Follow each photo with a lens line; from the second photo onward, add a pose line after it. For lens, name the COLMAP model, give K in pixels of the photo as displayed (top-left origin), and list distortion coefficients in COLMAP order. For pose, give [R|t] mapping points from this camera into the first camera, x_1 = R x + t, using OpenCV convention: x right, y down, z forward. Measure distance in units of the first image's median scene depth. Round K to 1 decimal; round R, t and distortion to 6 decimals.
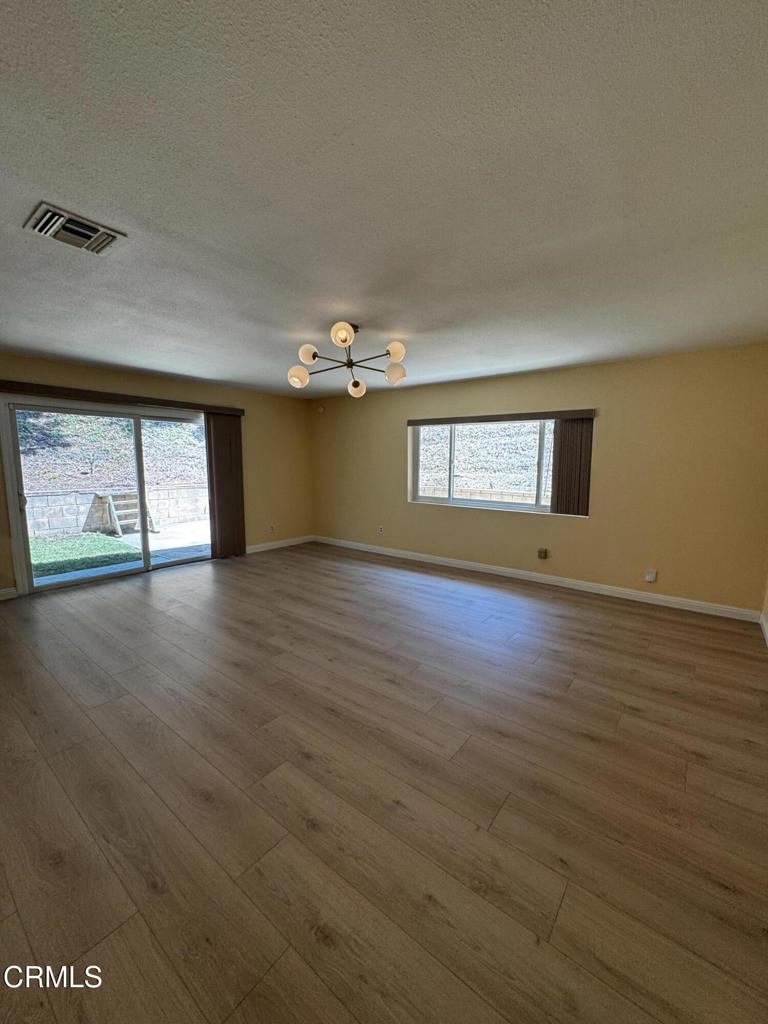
lens RADIAL K [[413.3, 0, 389.6], [0, 413.3, 511.5], [0, 0, 1]] dist [-0.003671, -0.000263]
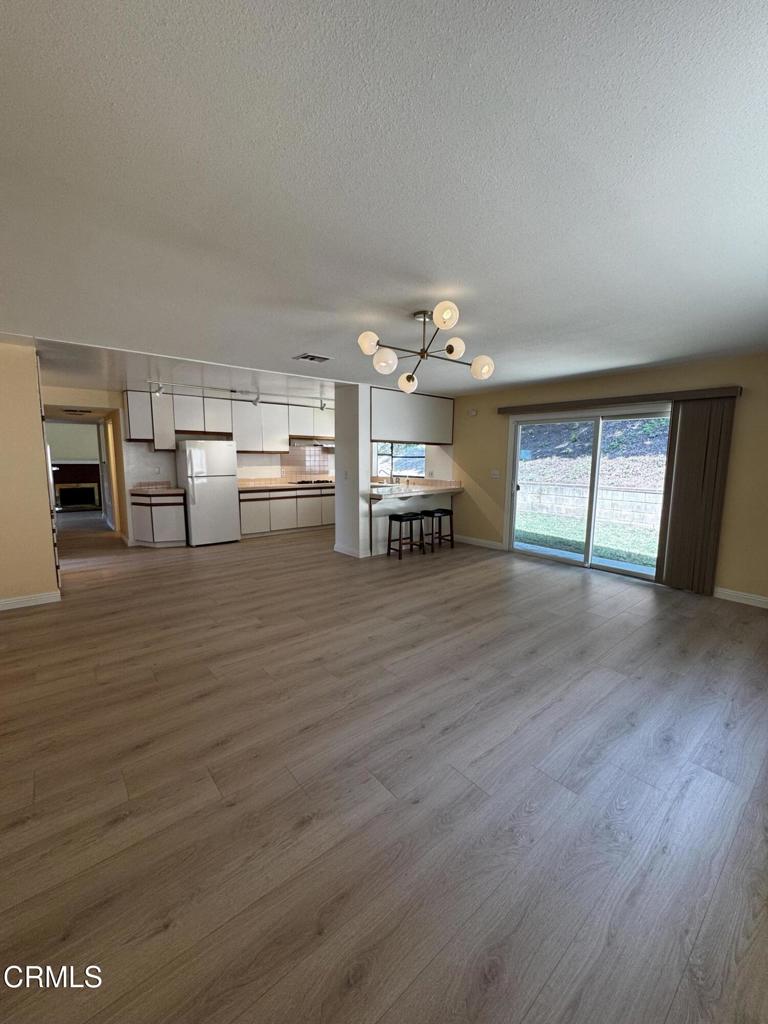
lens RADIAL K [[410.5, 0, 384.4], [0, 410.5, 511.4], [0, 0, 1]] dist [-0.002921, 0.000269]
pose [[-0.223057, 0.124568, -0.966814, 0.727724], [-0.127144, 0.979611, 0.155550, -0.126947], [0.966478, 0.157621, -0.202671, 0.992483]]
